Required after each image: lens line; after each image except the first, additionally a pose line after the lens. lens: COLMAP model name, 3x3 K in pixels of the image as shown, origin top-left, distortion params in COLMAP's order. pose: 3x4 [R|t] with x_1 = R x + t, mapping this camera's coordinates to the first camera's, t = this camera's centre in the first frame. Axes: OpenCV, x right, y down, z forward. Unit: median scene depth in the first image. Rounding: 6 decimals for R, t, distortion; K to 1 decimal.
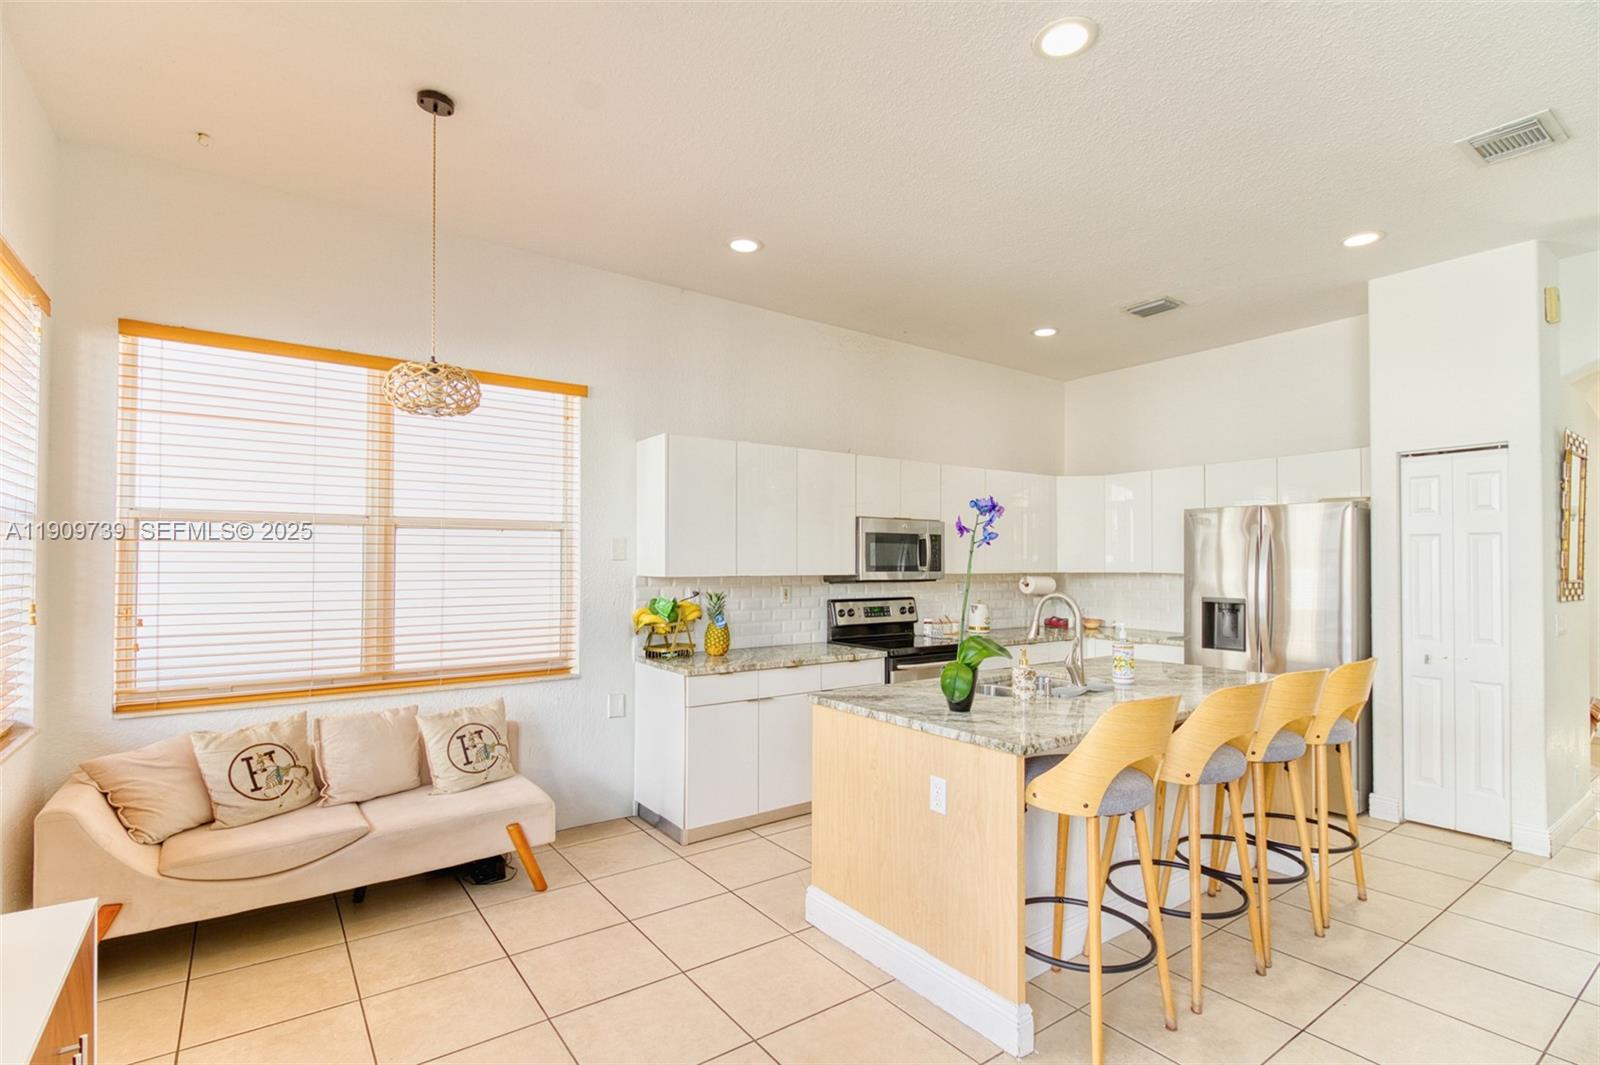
lens RADIAL K [[741.9, 0, 802.5], [0, 741.9, 554.7], [0, 0, 1]] dist [-0.000741, -0.000471]
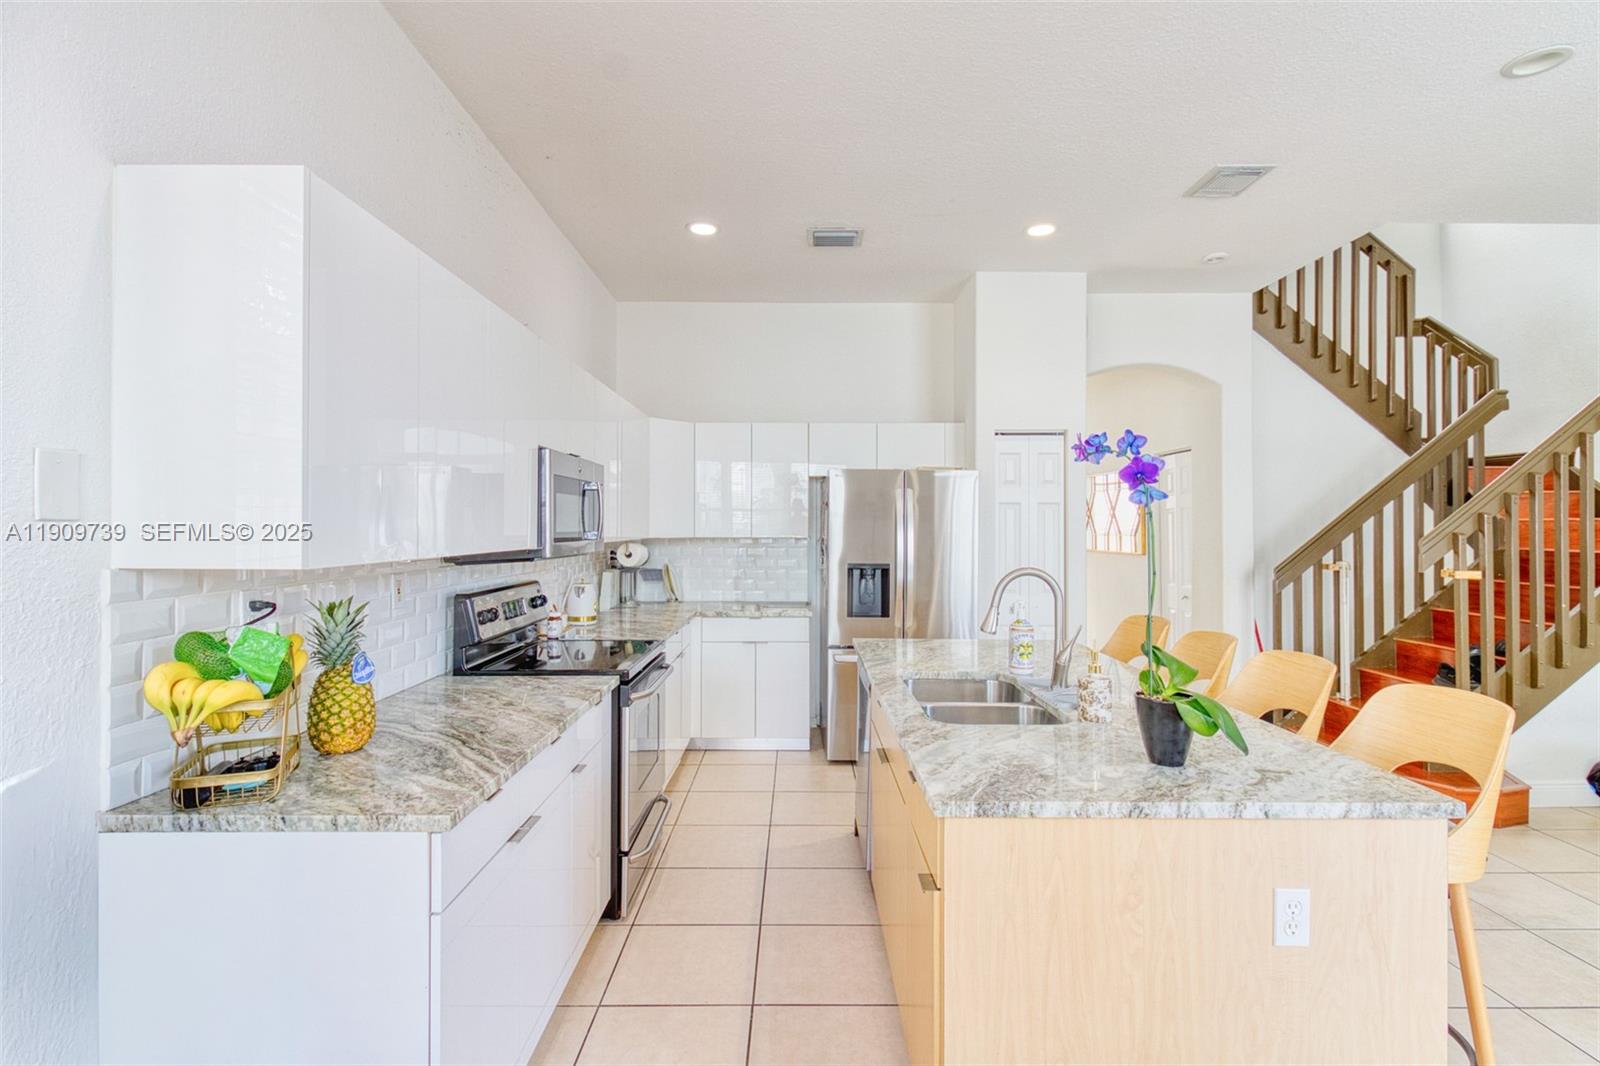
lens RADIAL K [[762.8, 0, 798.9], [0, 762.8, 525.2], [0, 0, 1]] dist [0.002101, 0.000040]
pose [[0.591461, 0.001343, 0.806333, -0.370047], [-0.010222, 0.999931, 0.005833, 0.005111], [-0.806269, -0.011692, 0.591433, 0.644420]]
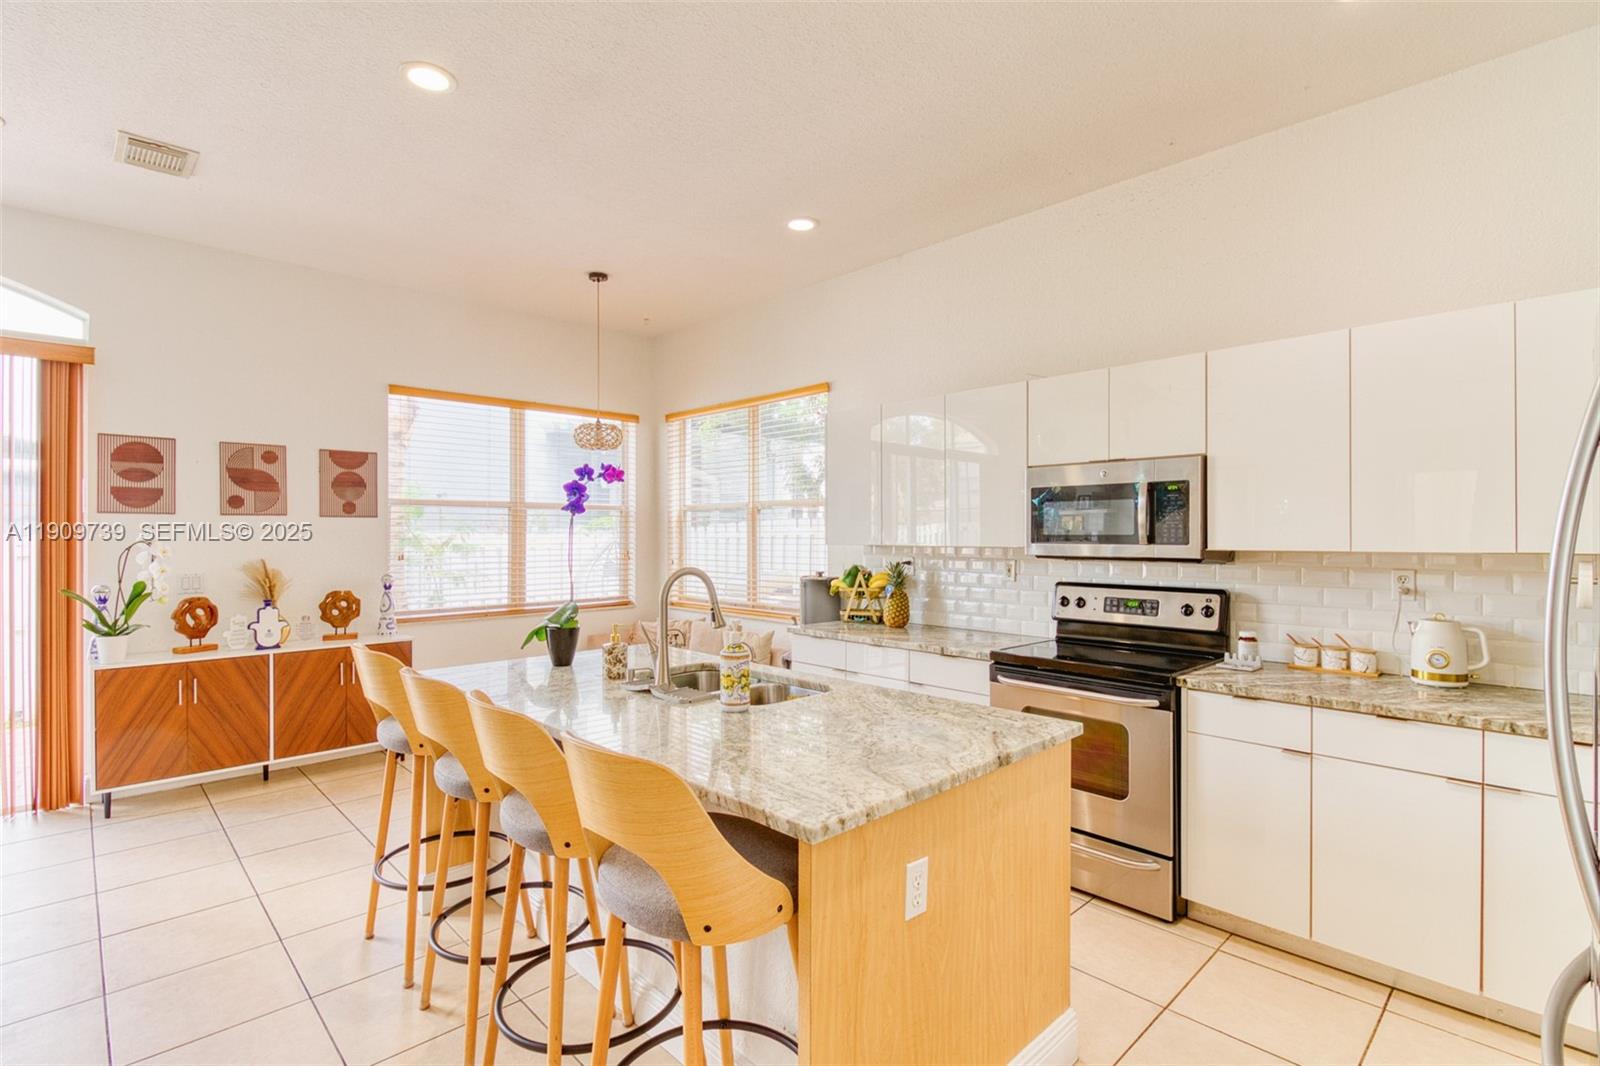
lens RADIAL K [[759.5, 0, 800.0], [0, 759.5, 533.0], [0, 0, 1]] dist [-0.001296, -0.001155]
pose [[0.136154, -0.001401, -0.990687, 1.006986], [0.012207, 0.999925, 0.000264, 0.013351], [0.990612, -0.012130, 0.136161, 0.881761]]
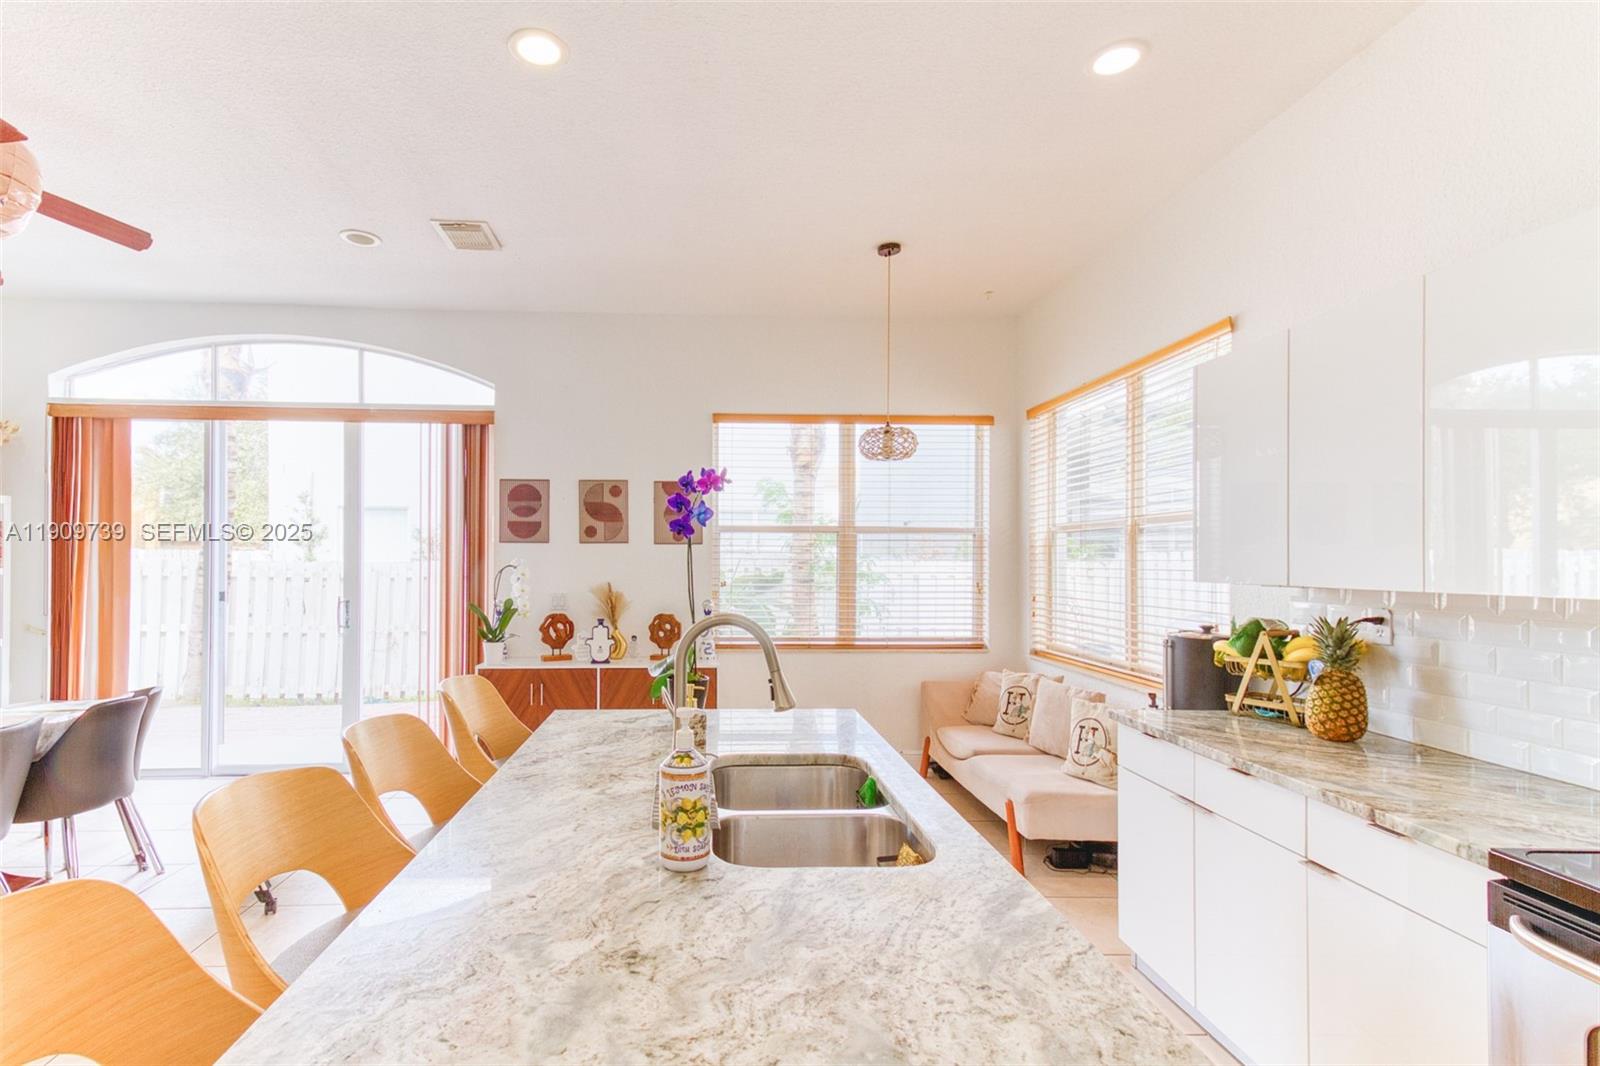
lens RADIAL K [[752.3, 0, 714.5], [0, 752.3, 556.0], [0, 0, 1]] dist [0.036834, -0.015036]
pose [[-0.572202, -0.006622, -0.820086, 0.678703], [0.004391, 0.999928, -0.011139, 0.013705], [0.820101, -0.009975, -0.572132, 1.131032]]
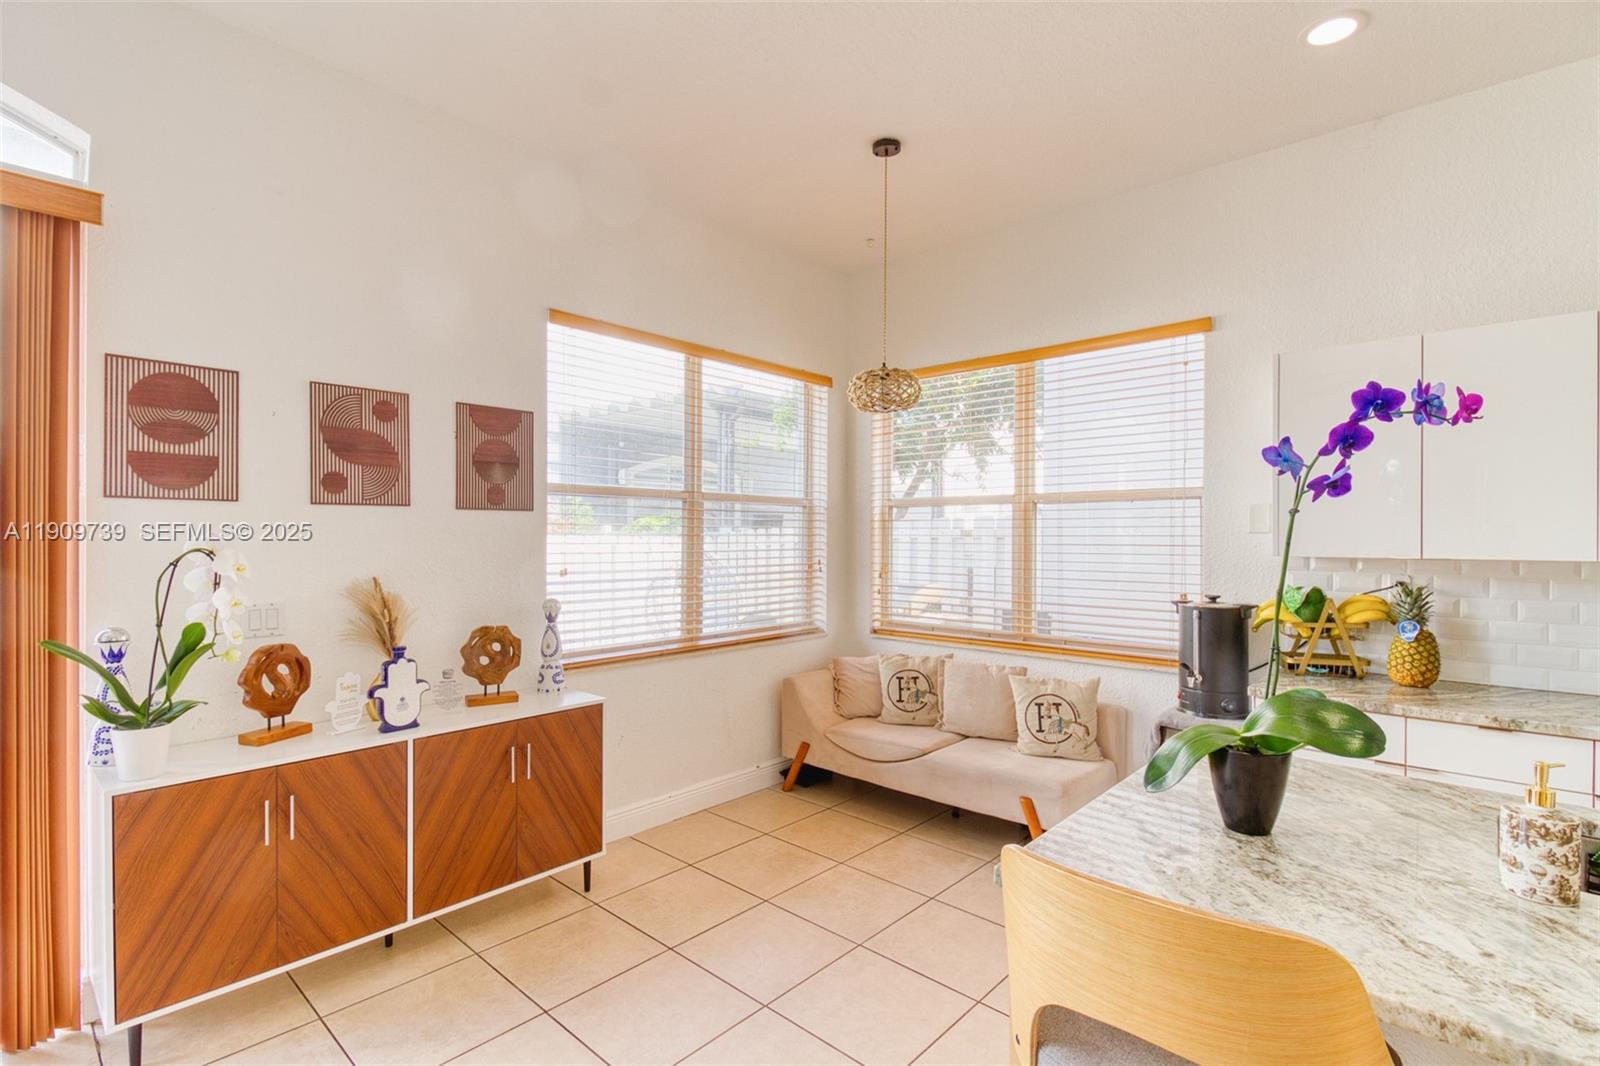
lens RADIAL K [[746.5, 0, 797.5], [0, 746.5, 538.8], [0, 0, 1]] dist [-0.000920, -0.001086]
pose [[0.195485, 0.004226, -0.980698, 0.468651], [0.007439, 0.999956, 0.005792, 0.006138], [0.980679, -0.008427, 0.195445, 0.445471]]
